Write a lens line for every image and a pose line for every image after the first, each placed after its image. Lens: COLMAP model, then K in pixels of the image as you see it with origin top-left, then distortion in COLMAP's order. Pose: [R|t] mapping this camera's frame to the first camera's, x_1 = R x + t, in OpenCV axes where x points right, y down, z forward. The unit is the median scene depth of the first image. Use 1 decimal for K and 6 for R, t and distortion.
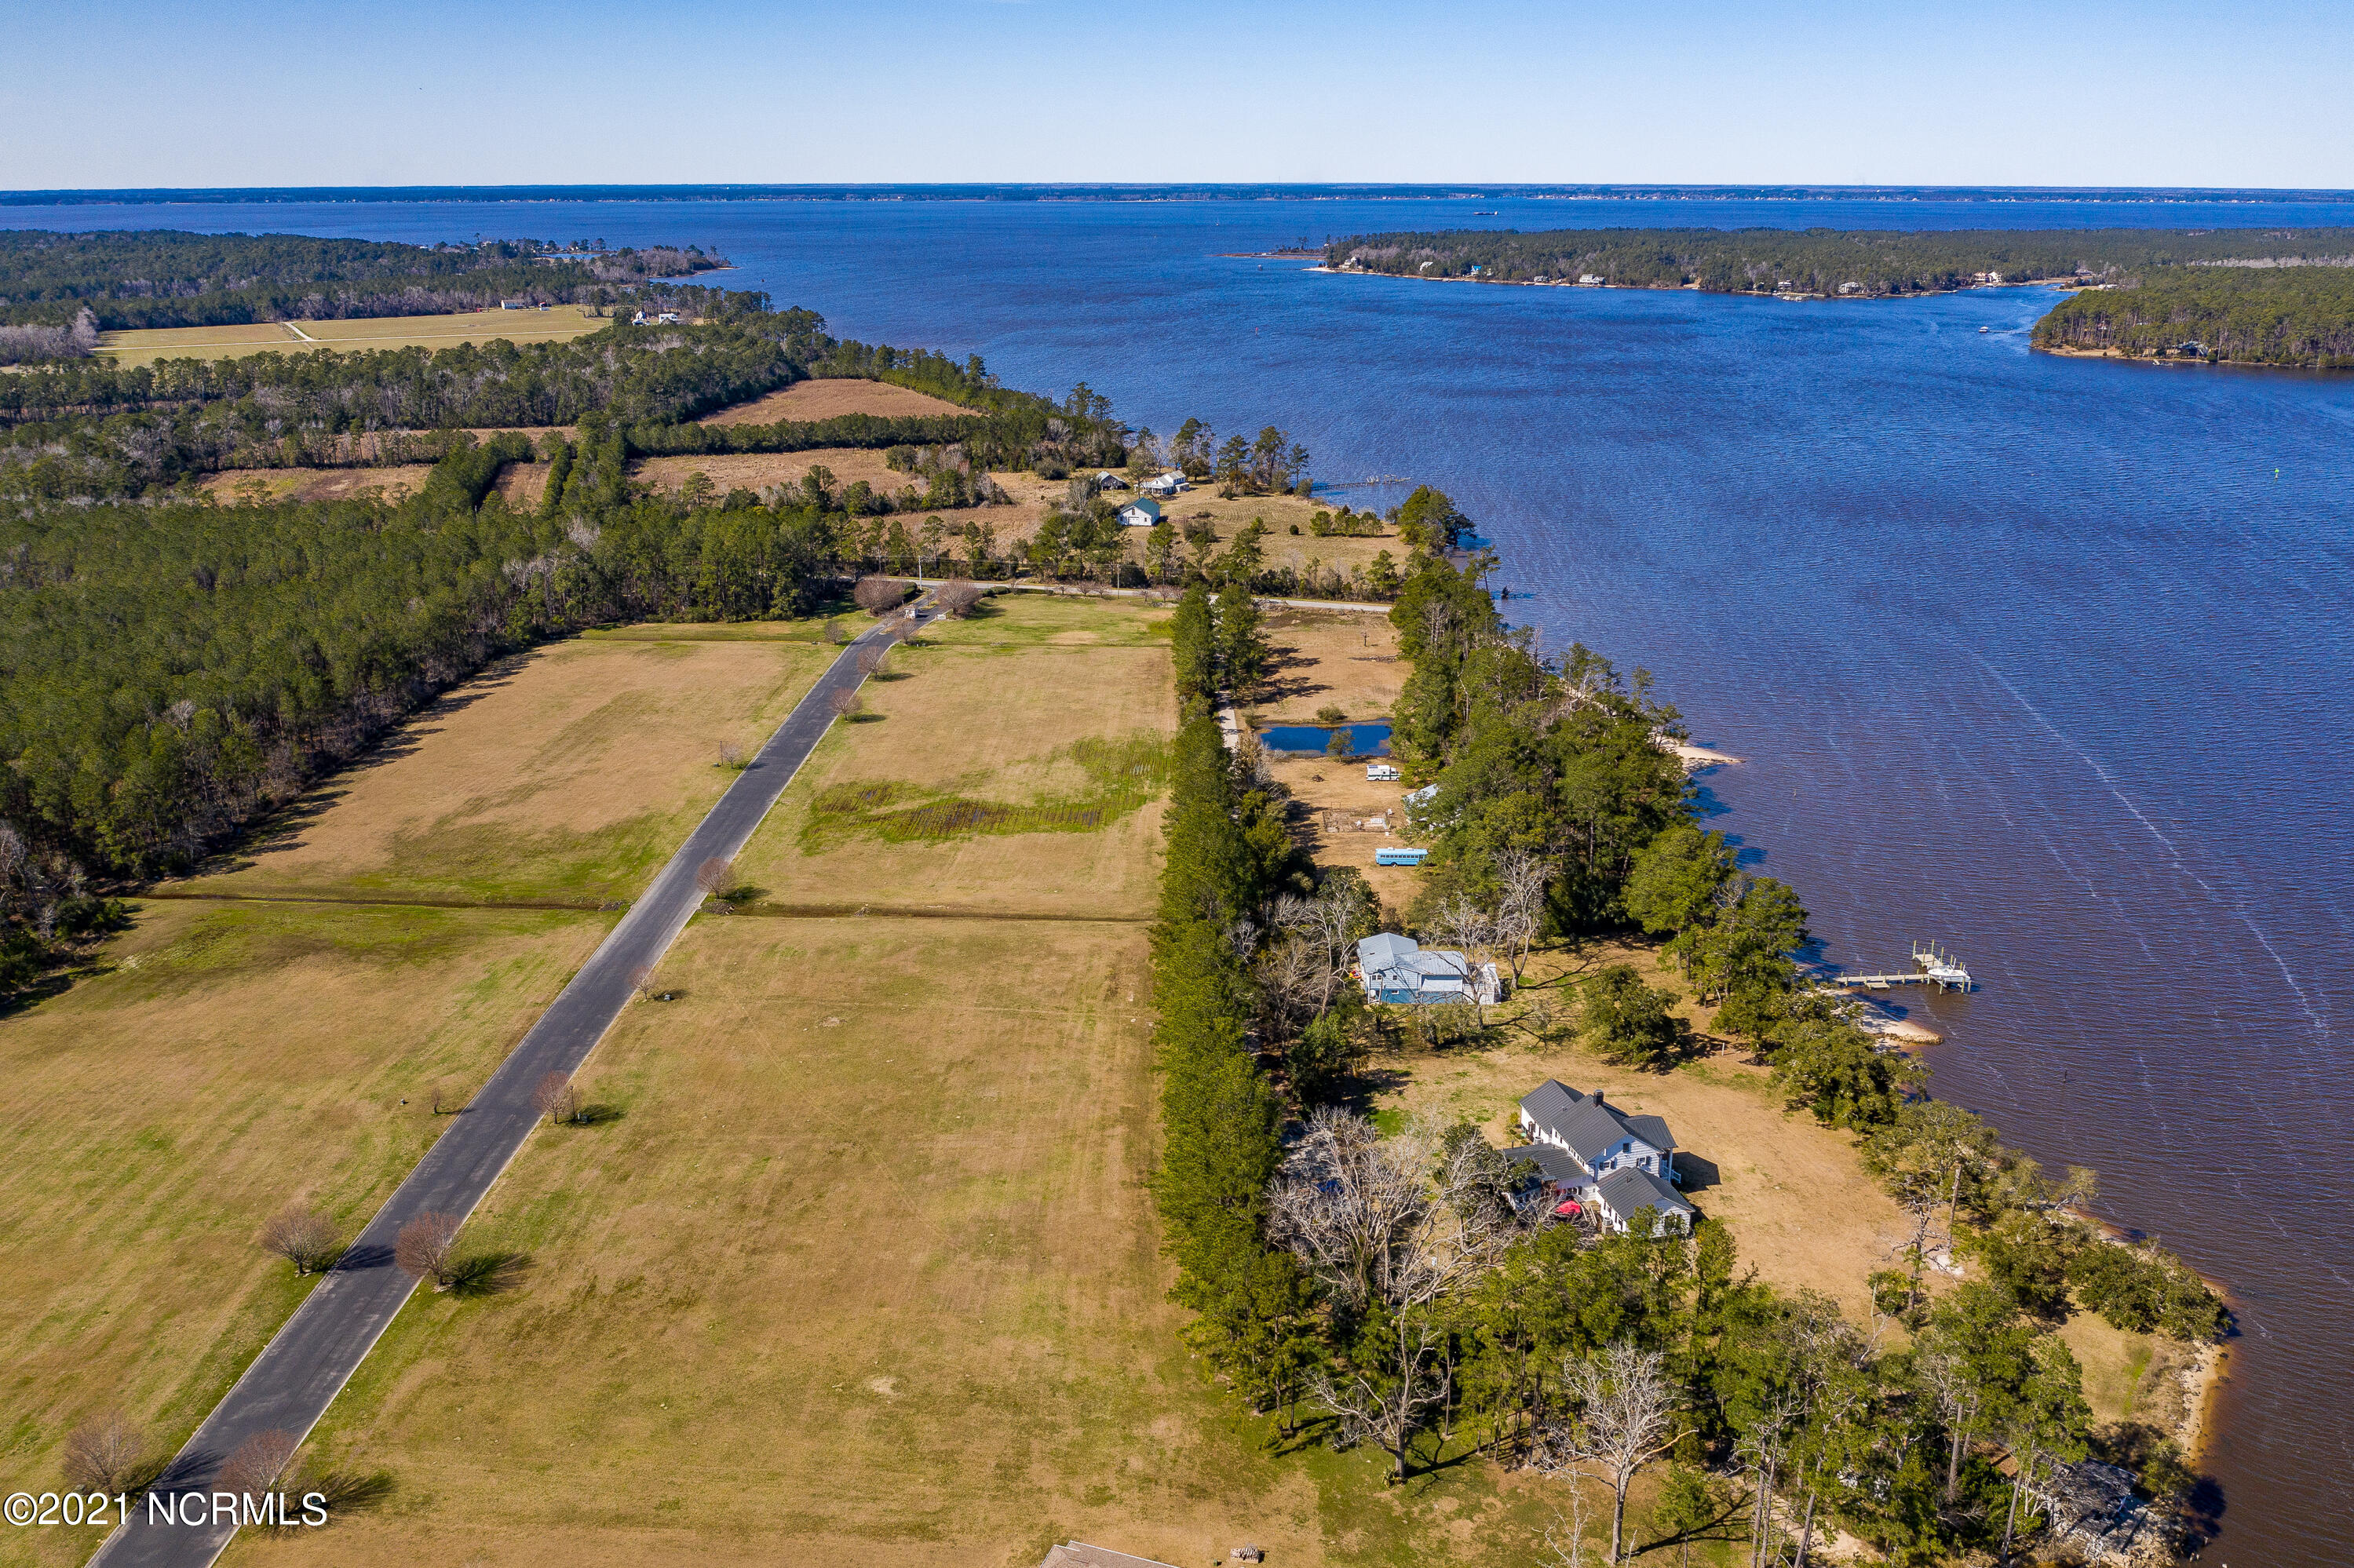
lens RADIAL K [[1895.9, 0, 1170.8], [0, 1895.9, 788.4], [0, 0, 1]] dist [-0.021315, 0.004570]
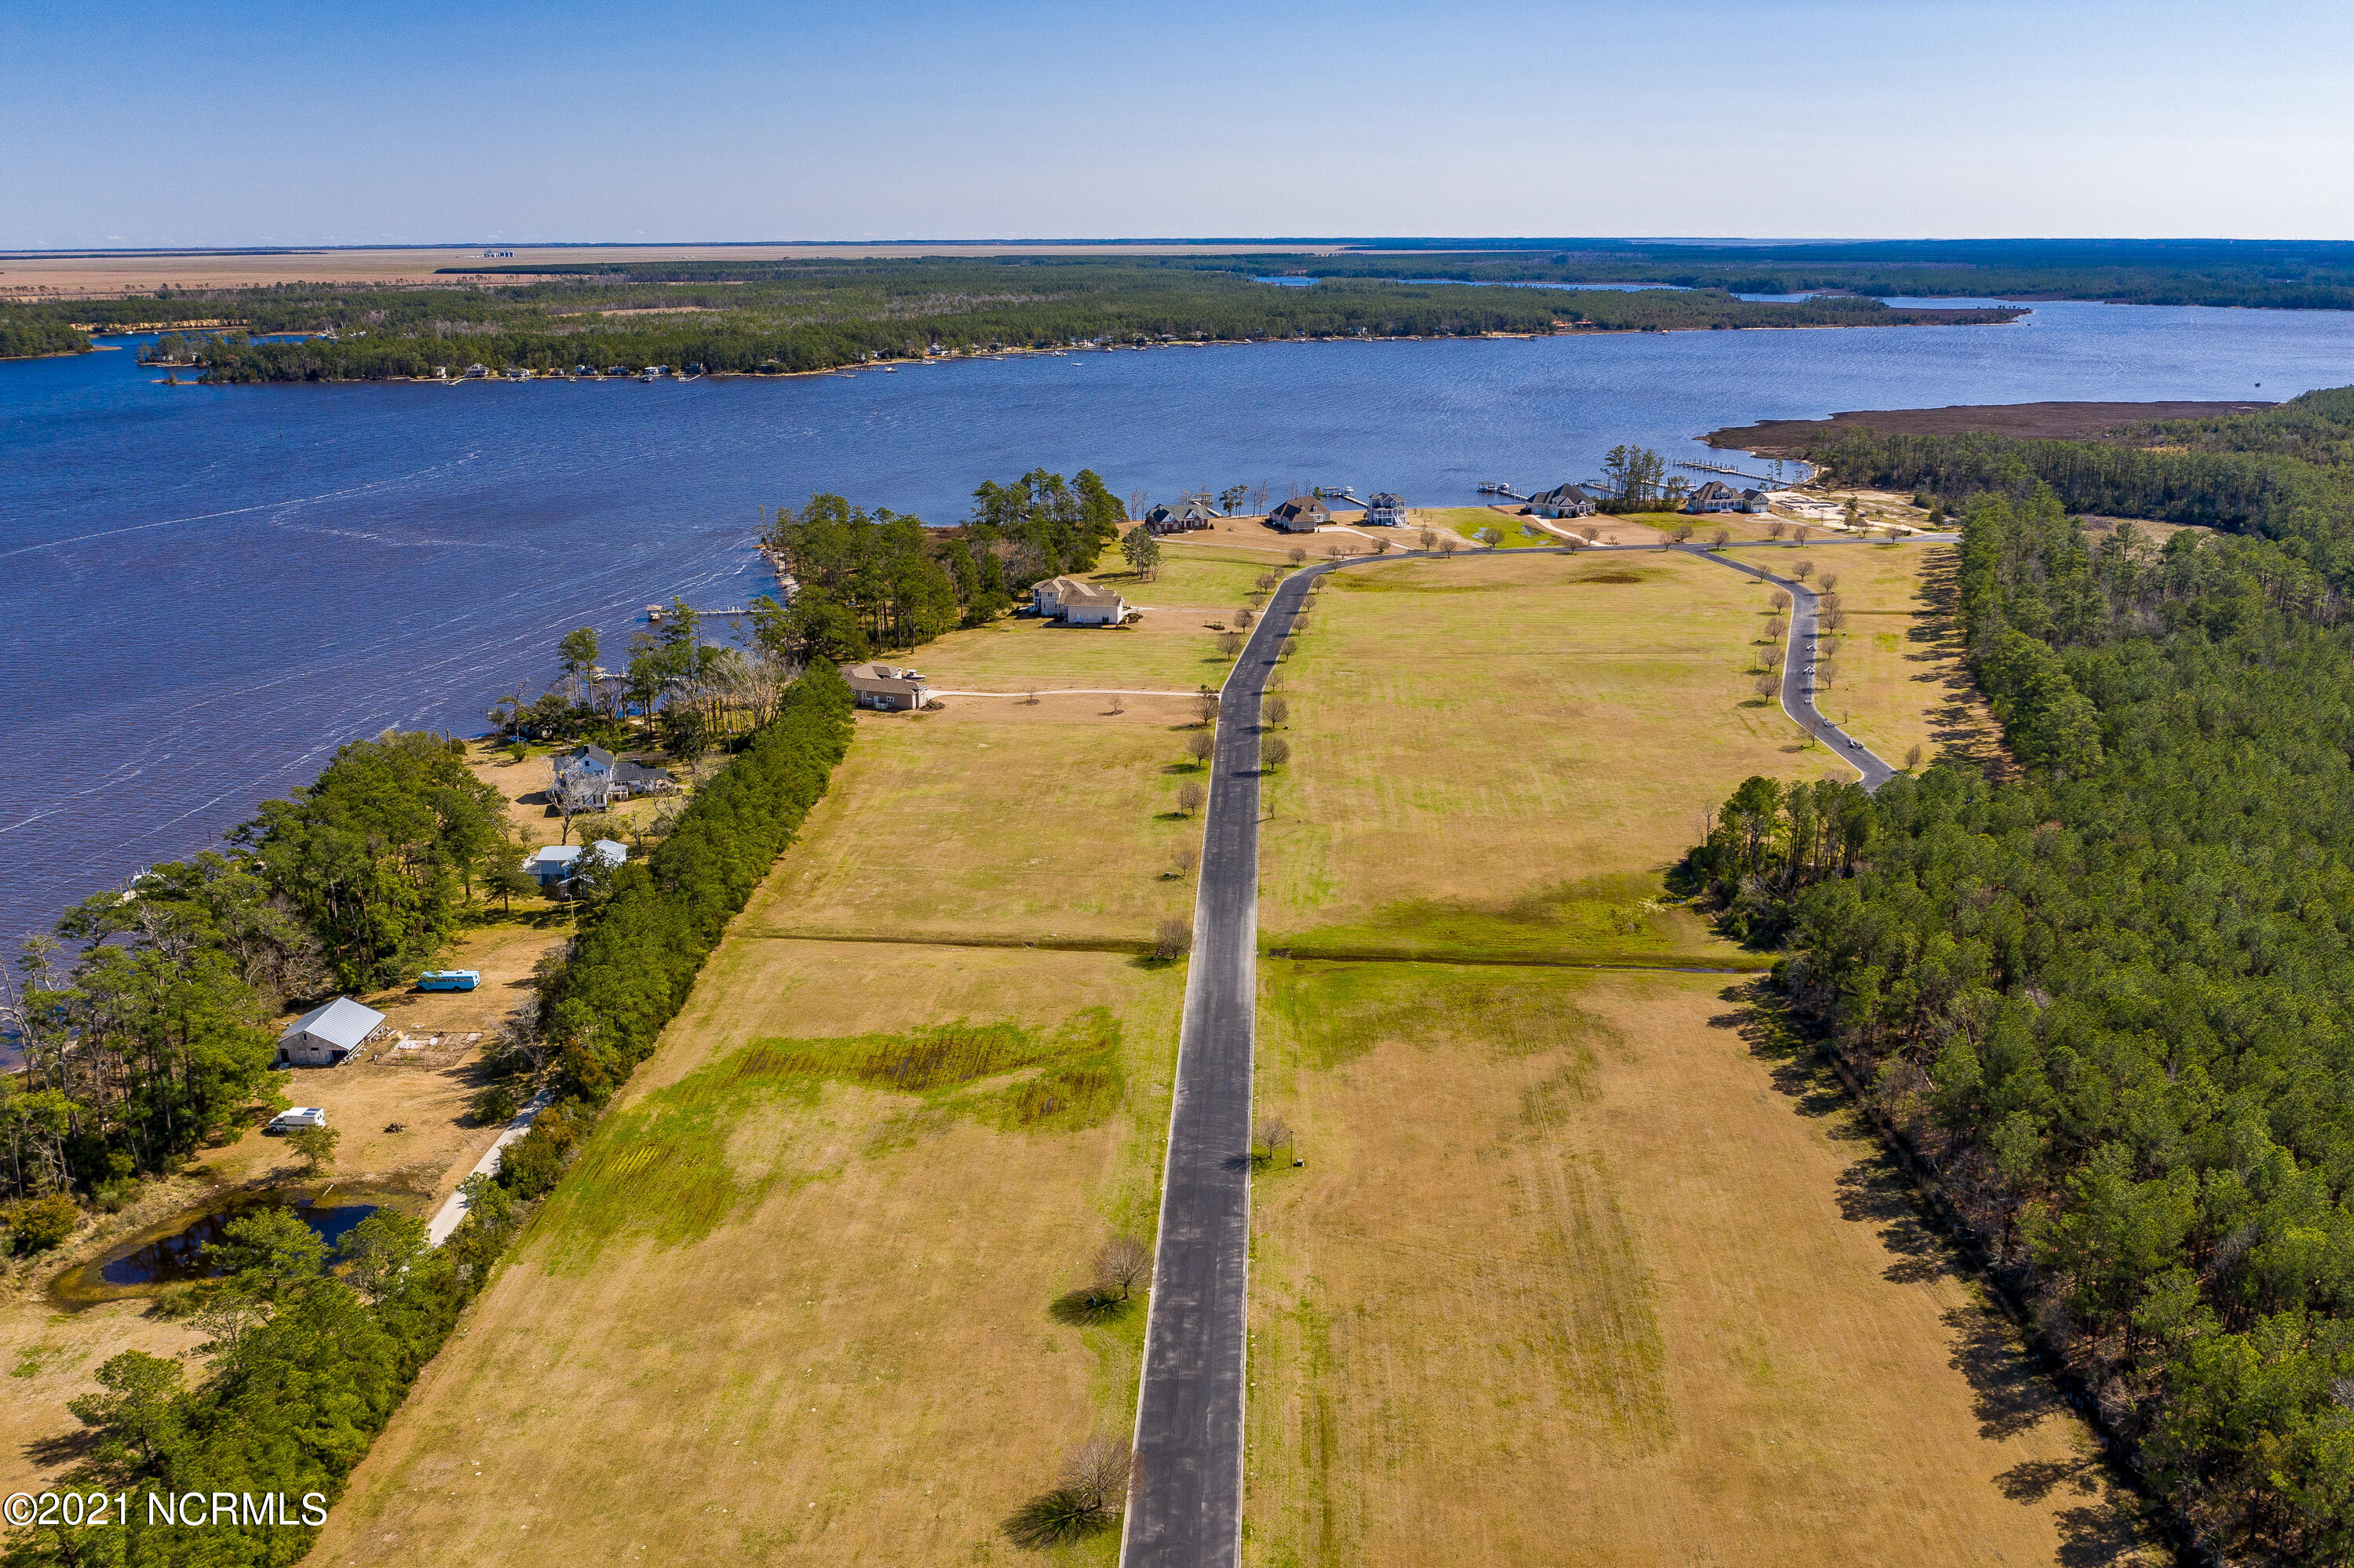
lens RADIAL K [[1925.9, 0, 1170.5], [0, 1925.9, 789.6], [0, 0, 1]] dist [-0.020149, 0.003888]
pose [[-0.999860, -0.000725, 0.016728, -0.076567], [0.008841, 0.825564, 0.564239, -0.177305], [-0.014219, 0.564307, -0.825442, 0.540223]]
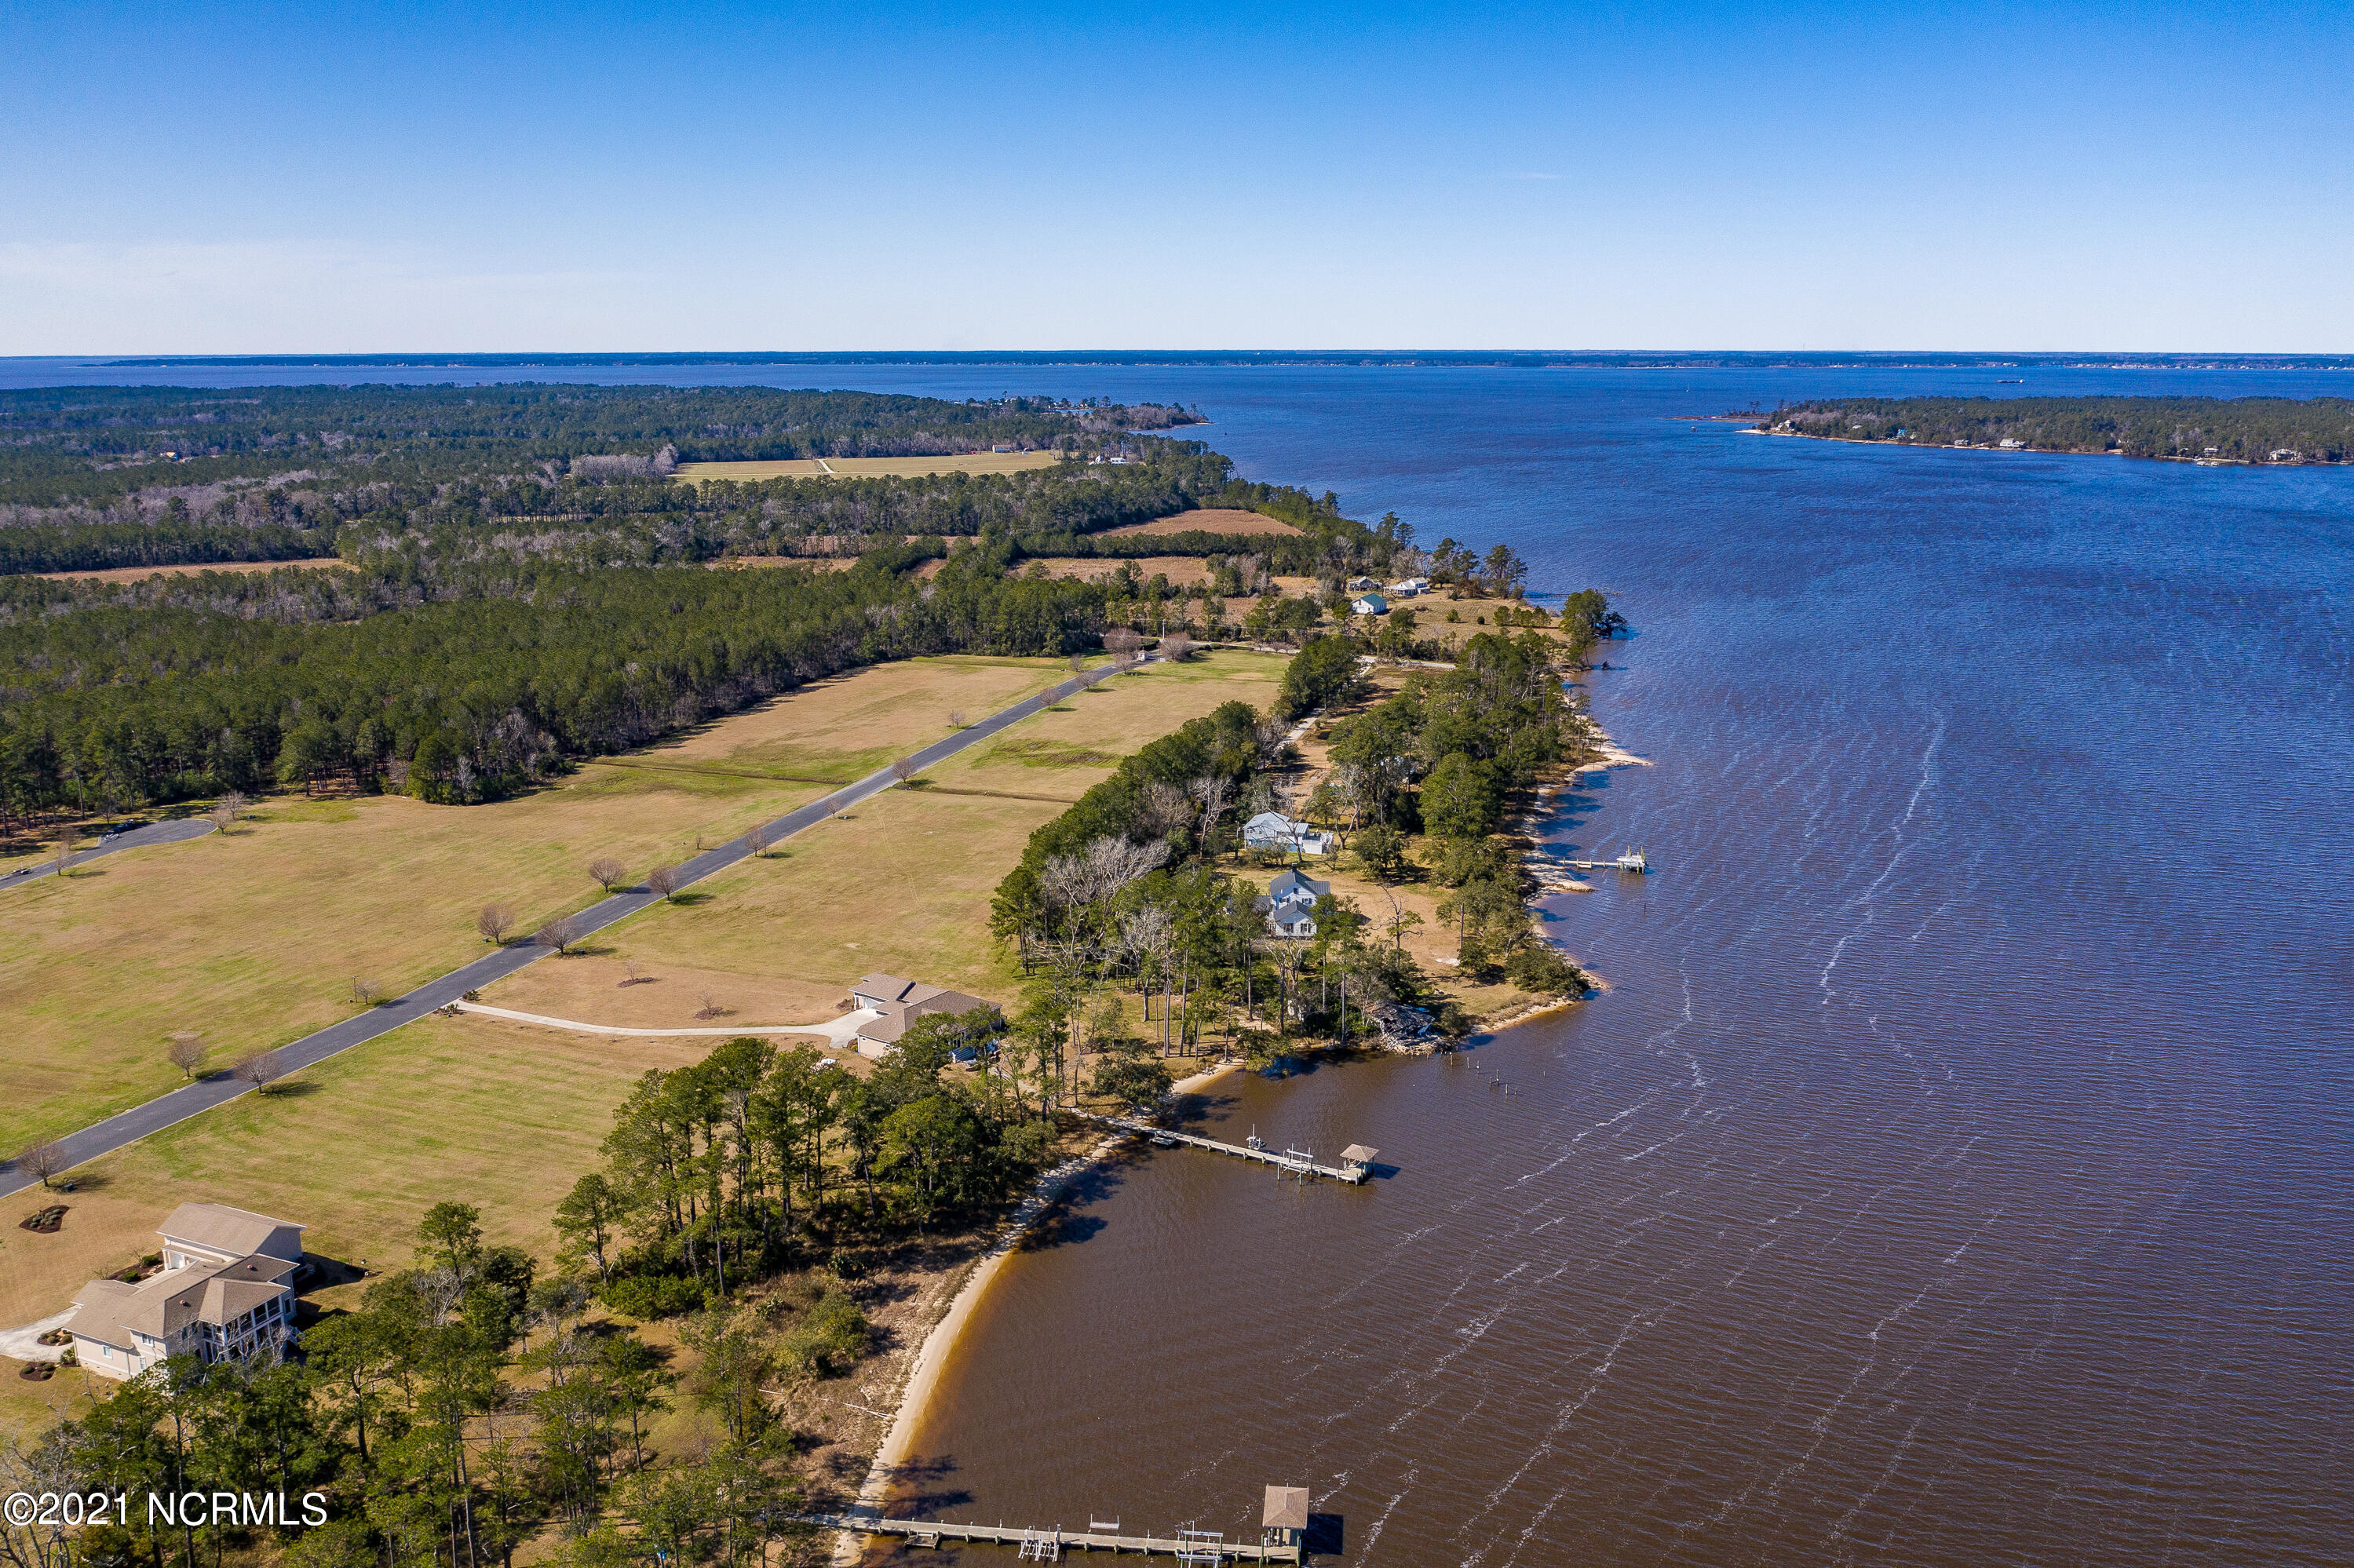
lens RADIAL K [[1895.9, 0, 1170.8], [0, 1895.9, 788.4], [0, 0, 1]] dist [-0.021315, 0.004570]
pose [[0.963343, 0.060779, -0.261297, 0.121207], [-0.081972, 0.994104, -0.070979, 0.048004], [0.255443, 0.089796, 0.962645, -0.149283]]
